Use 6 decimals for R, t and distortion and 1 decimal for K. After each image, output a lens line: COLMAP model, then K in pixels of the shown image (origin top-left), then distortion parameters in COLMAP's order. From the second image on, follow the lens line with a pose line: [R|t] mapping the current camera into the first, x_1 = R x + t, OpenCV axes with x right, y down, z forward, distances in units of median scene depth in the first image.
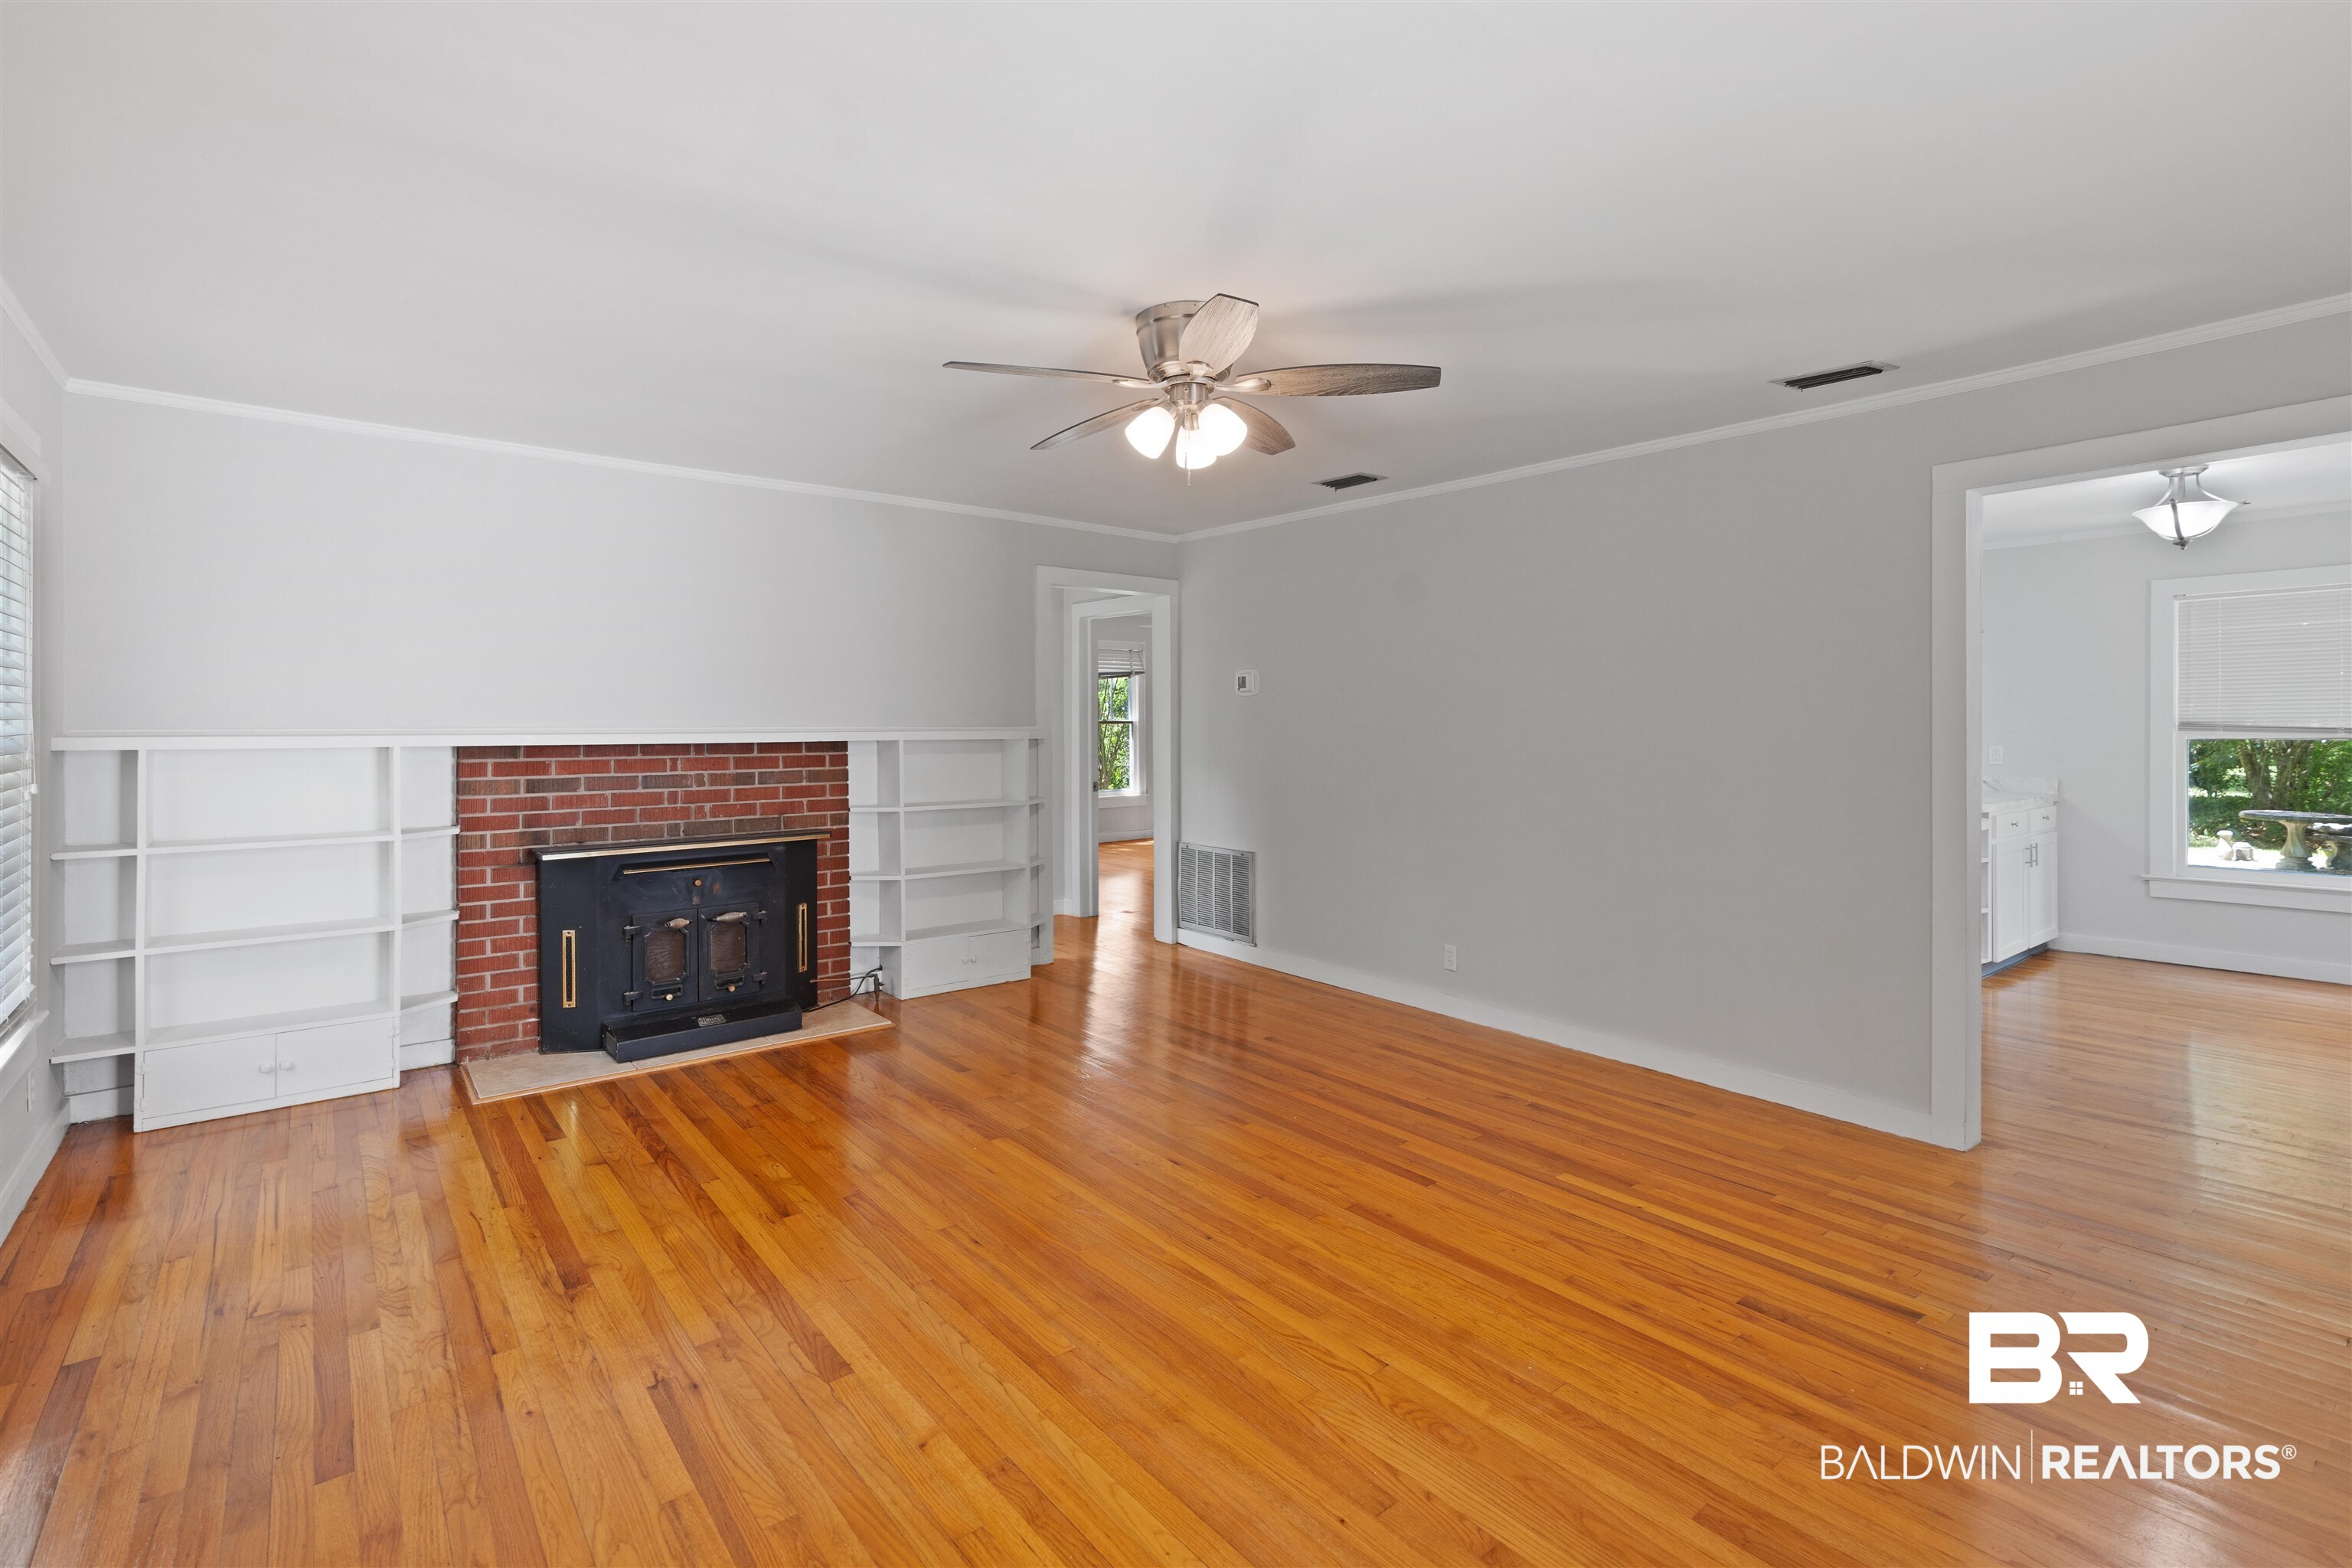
lens RADIAL K [[1072.6, 0, 1161.6], [0, 1072.6, 705.5], [0, 0, 1]] dist [-0.007191, 0.001755]
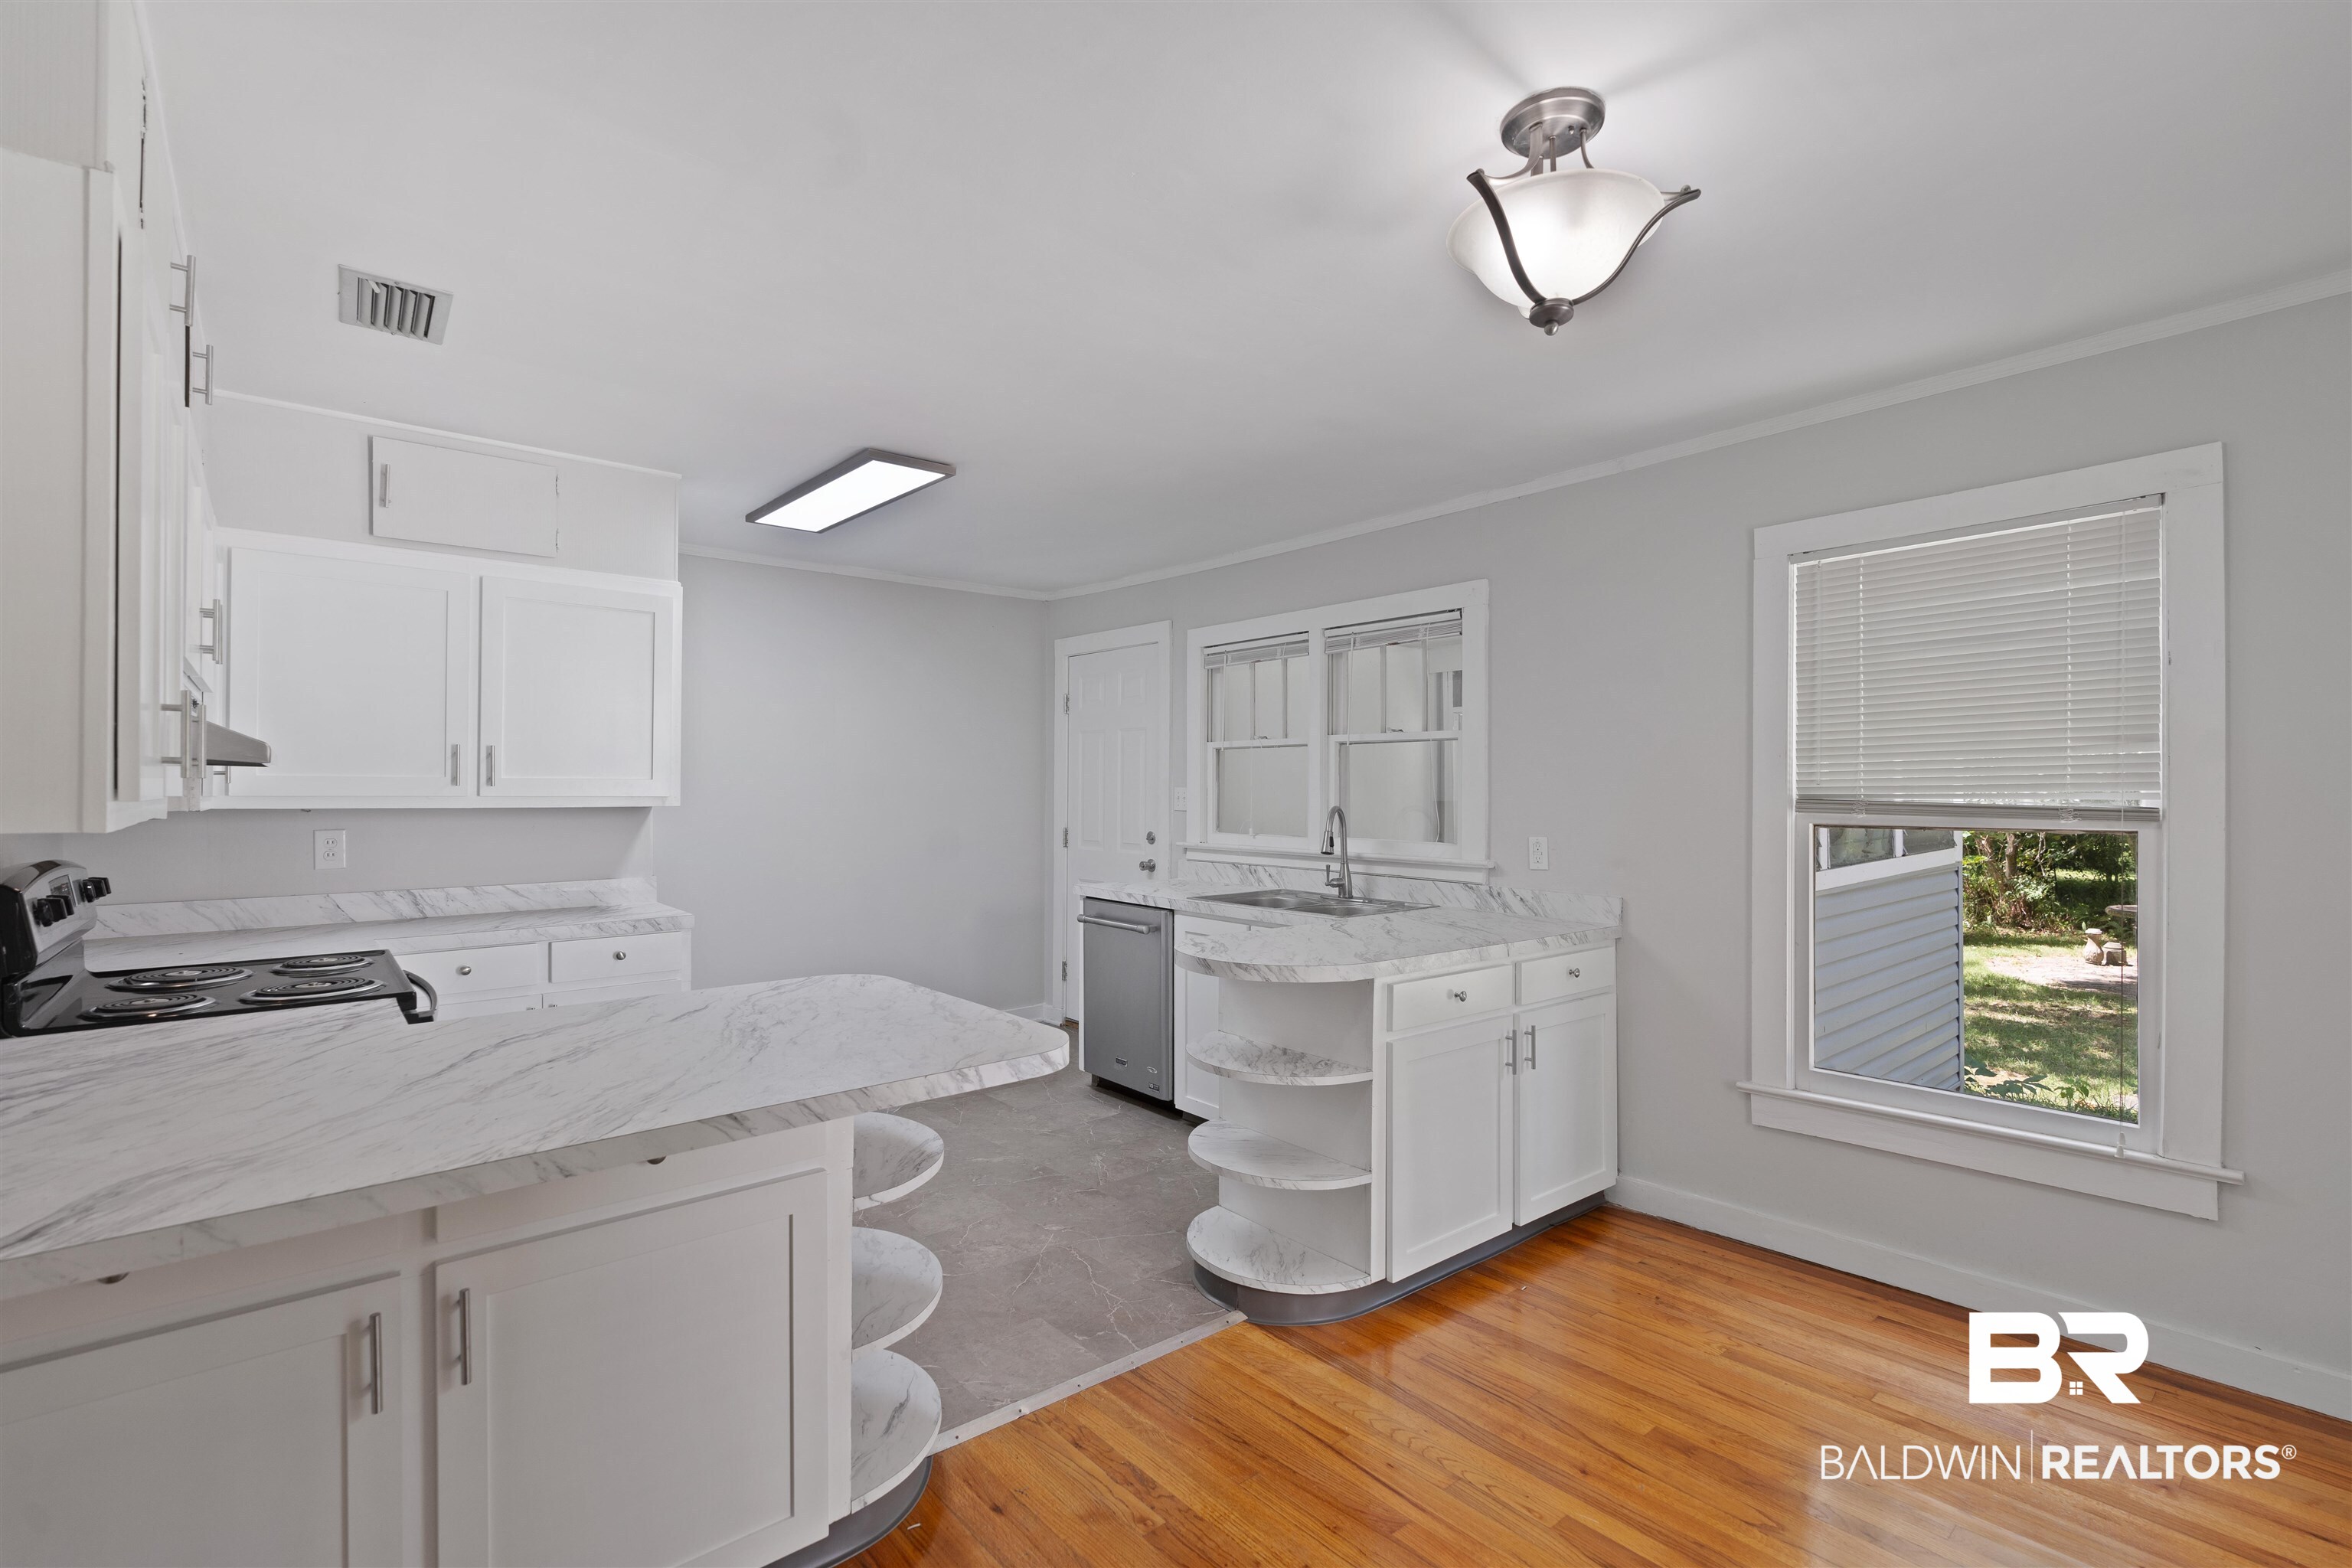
lens RADIAL K [[1072.6, 0, 1178.0], [0, 1072.6, 786.8], [0, 0, 1]] dist [-0.007191, 0.001755]
pose [[0.999229, 0.001196, 0.039234, 0.945691], [-0.001361, 0.999990, 0.004164, 0.014488], [-0.039229, -0.004214, 0.999221, 0.731829]]
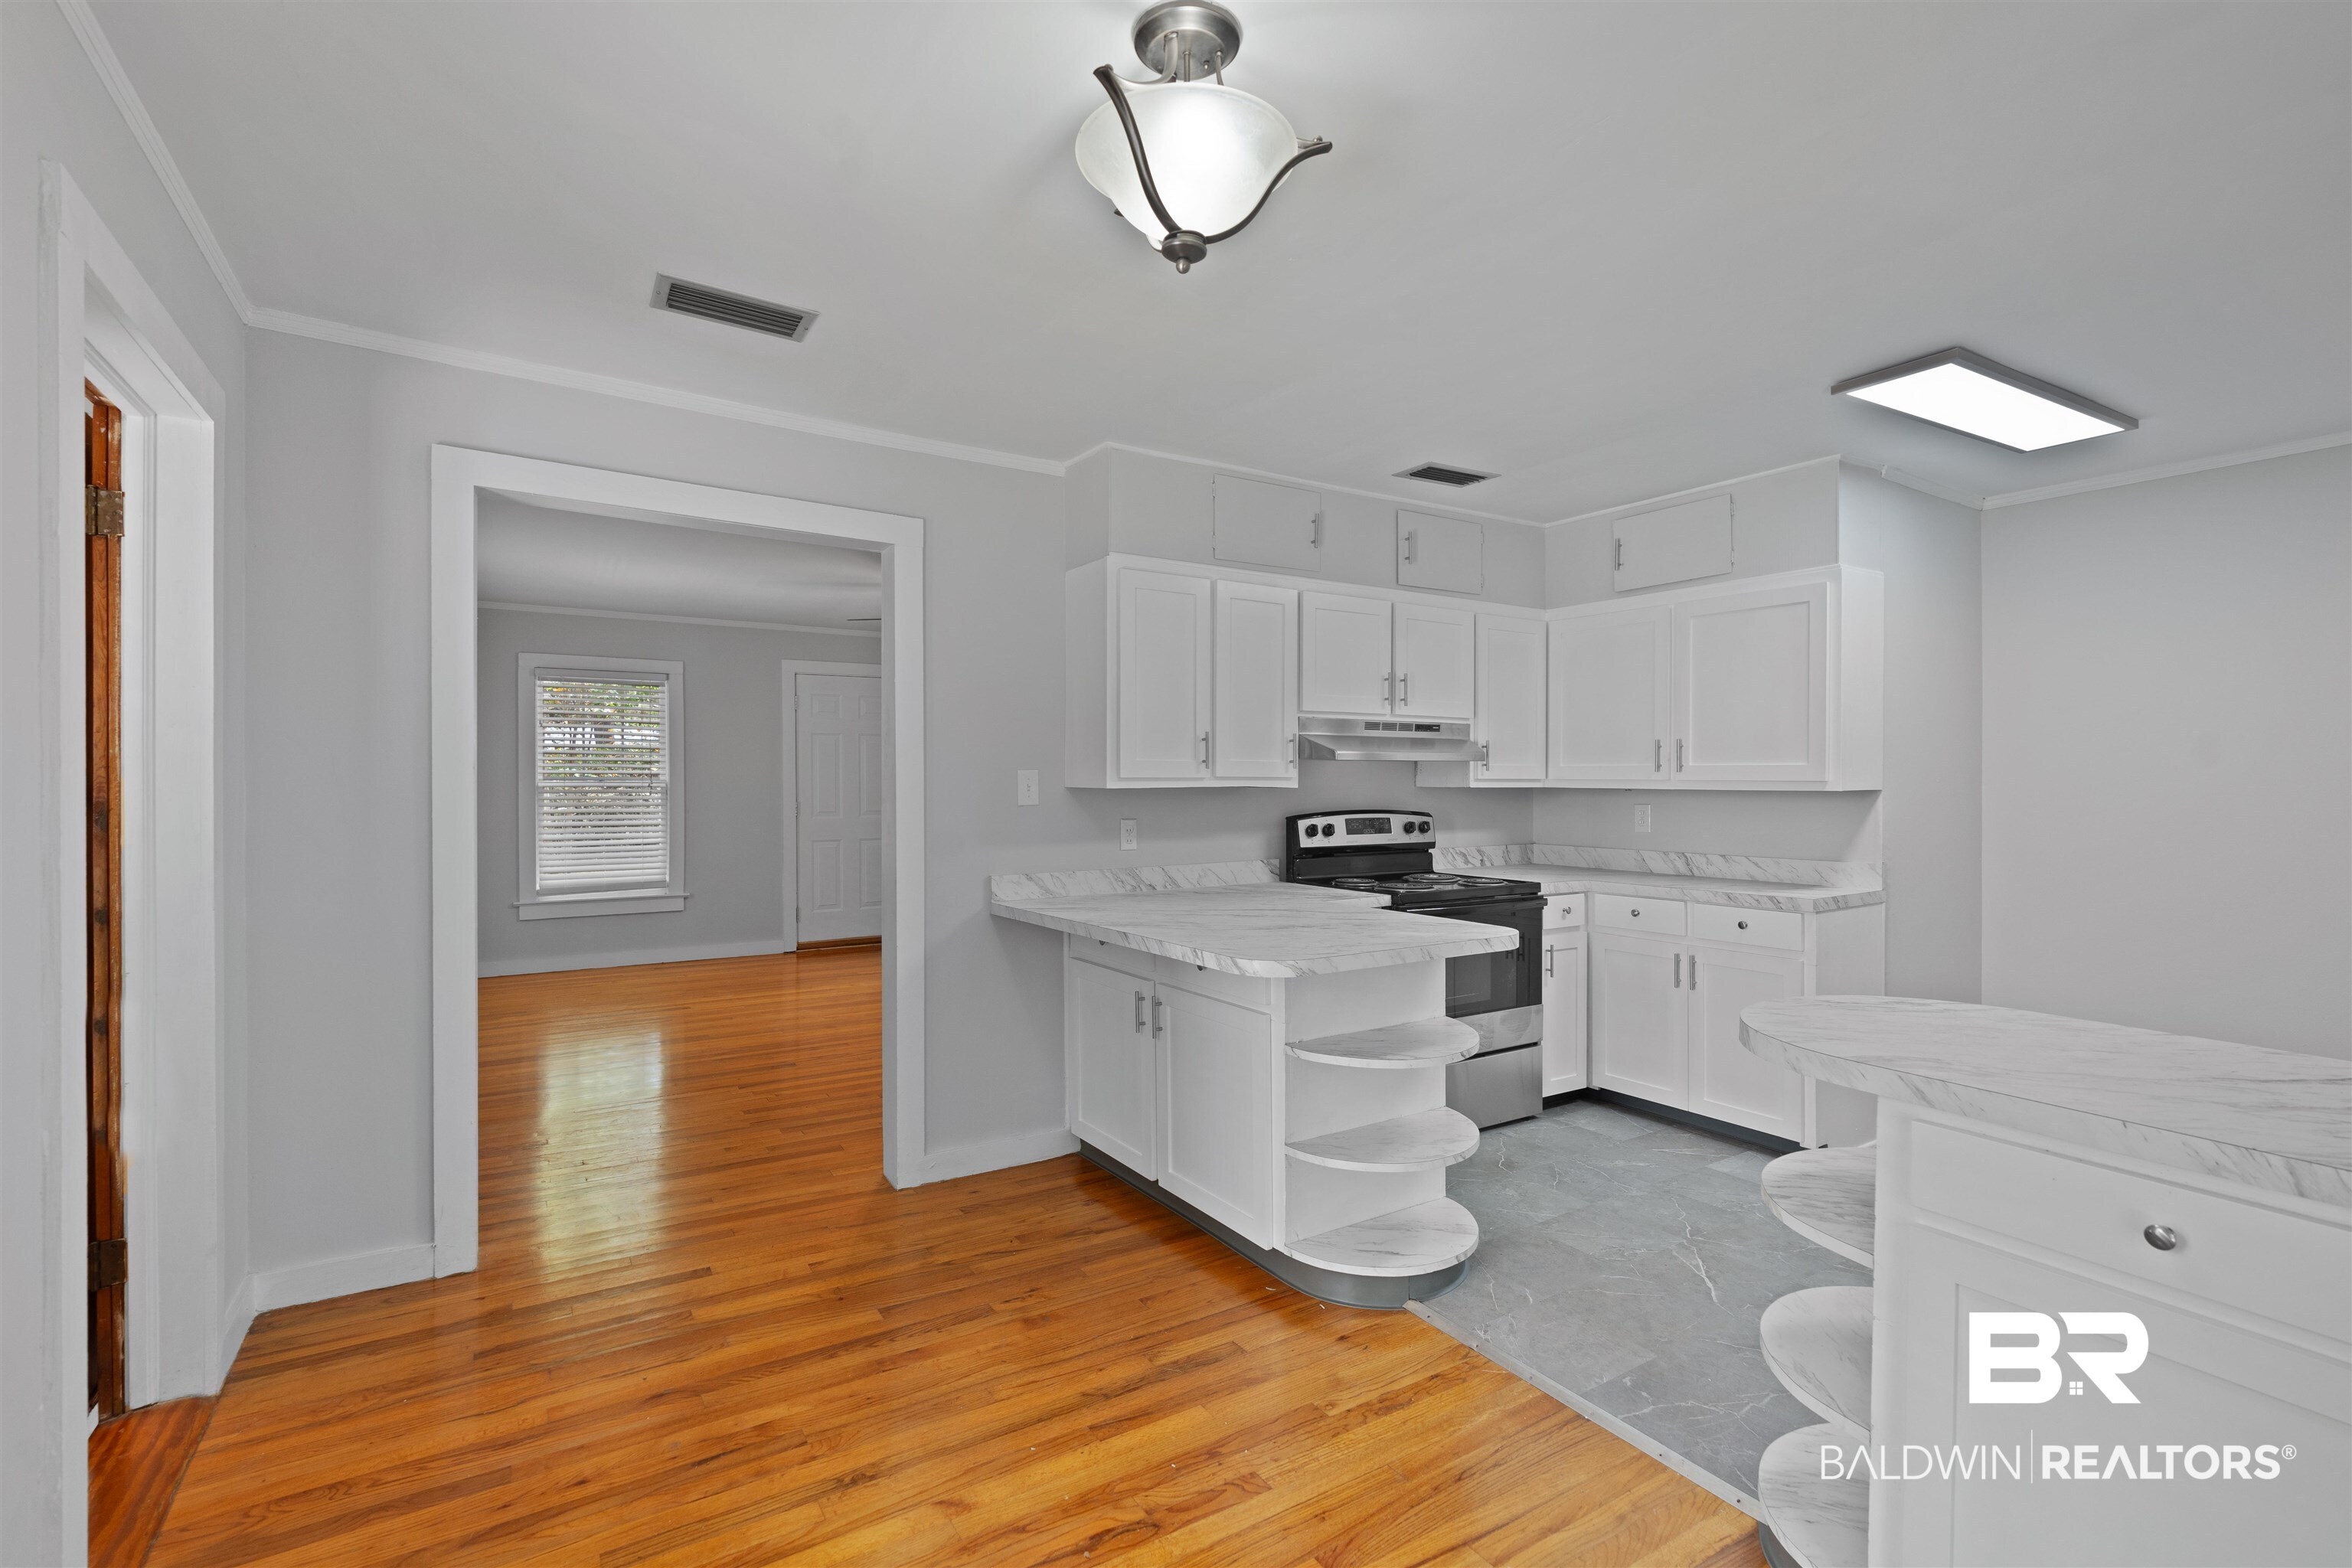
lens RADIAL K [[1072.6, 0, 1165.5], [0, 1072.6, 786.9], [0, 0, 1]] dist [-0.007191, 0.001755]
pose [[-0.104660, 0.005865, -0.994491, 1.546313], [0.006135, 0.999967, 0.005252, 0.024754], [0.994489, -0.005551, -0.104693, 1.219176]]
